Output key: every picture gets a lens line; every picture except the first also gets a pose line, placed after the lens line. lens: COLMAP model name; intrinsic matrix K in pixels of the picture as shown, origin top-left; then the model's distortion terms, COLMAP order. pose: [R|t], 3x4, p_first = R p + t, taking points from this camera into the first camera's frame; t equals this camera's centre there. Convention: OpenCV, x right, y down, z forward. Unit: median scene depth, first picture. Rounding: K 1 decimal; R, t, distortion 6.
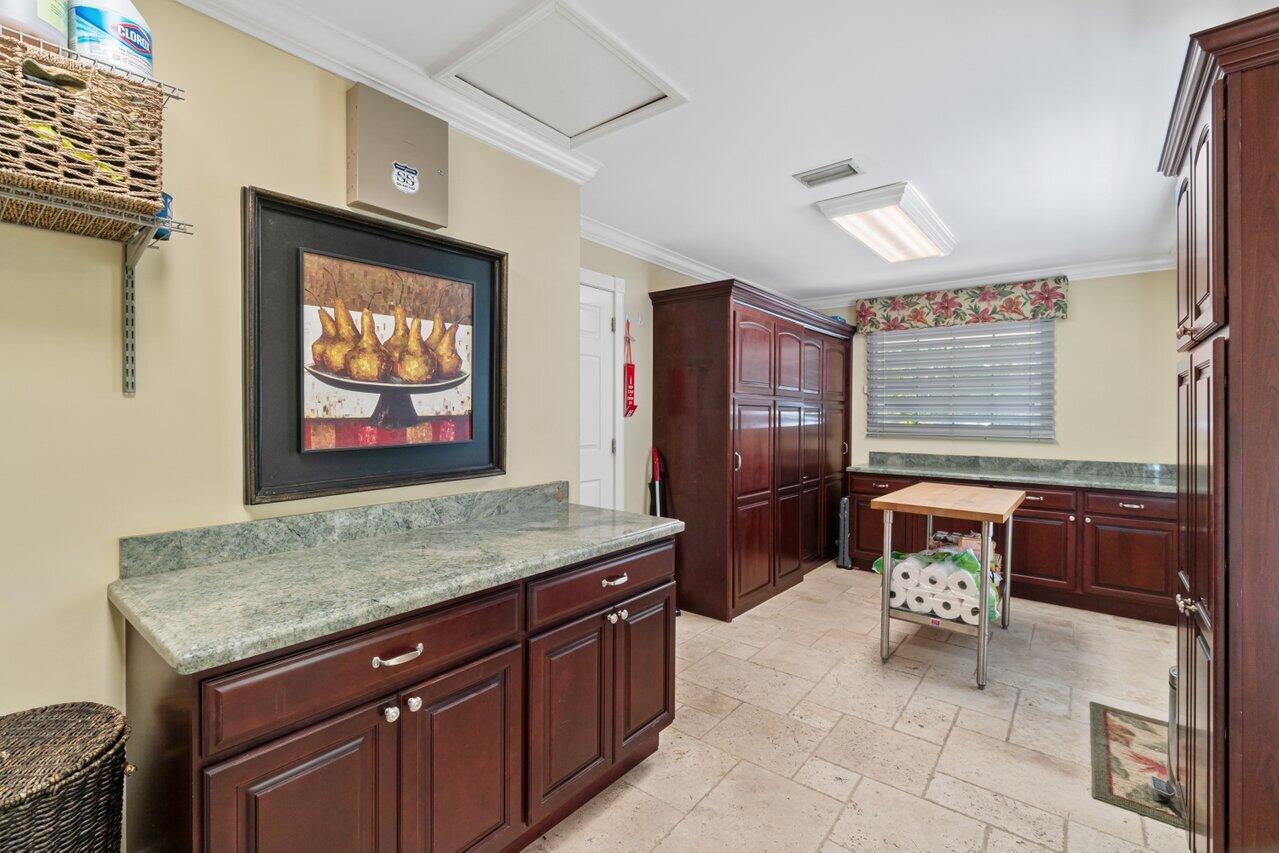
lens RADIAL K [[563.7, 0, 636.6], [0, 563.7, 413.4], [0, 0, 1]] dist [-0.002830, -0.000336]
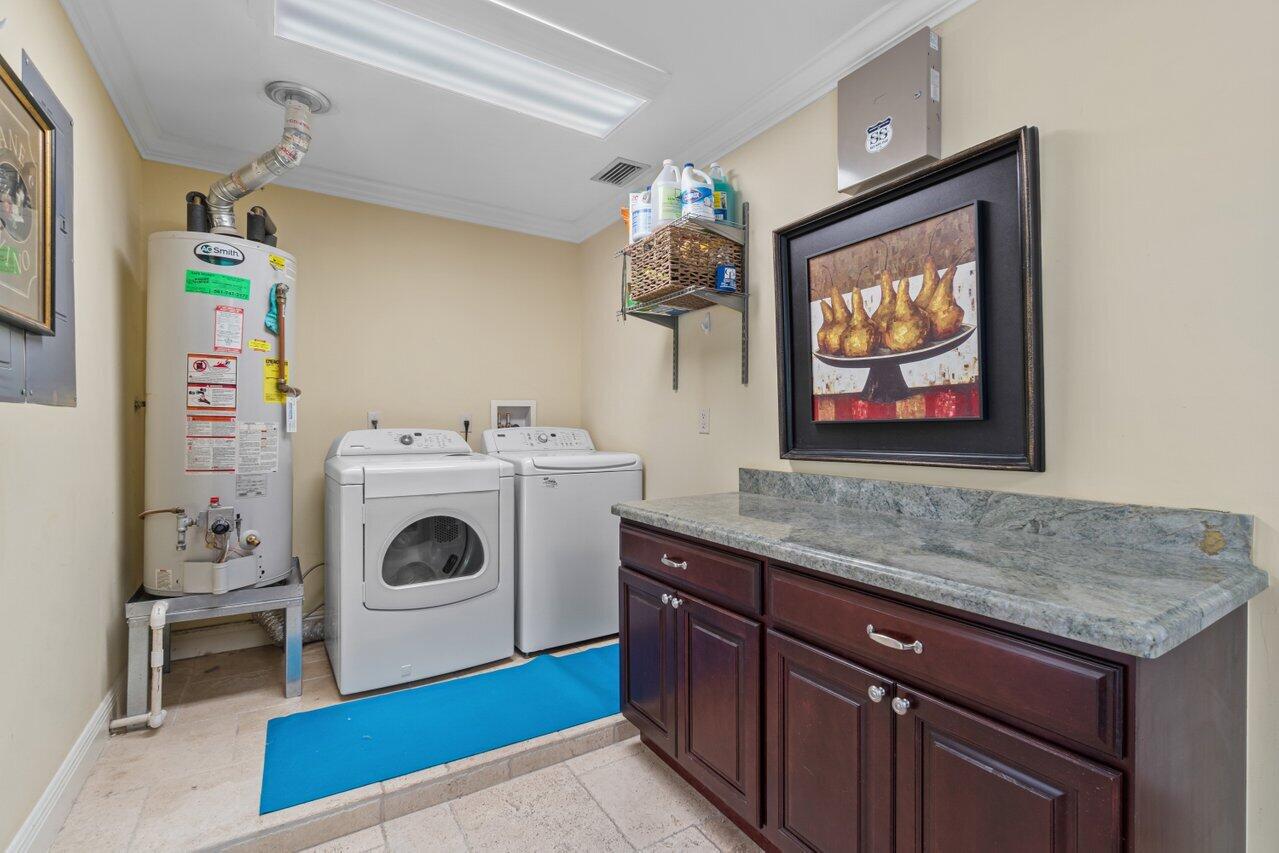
lens RADIAL K [[563.7, 0, 637.5], [0, 563.7, 428.1], [0, 0, 1]] dist [-0.002830, -0.000336]
pose [[-0.330896, 0.003432, -0.943661, 0.605601], [-0.002107, 0.999988, 0.004376, 0.066752], [0.943665, 0.003436, -0.330885, 0.921529]]
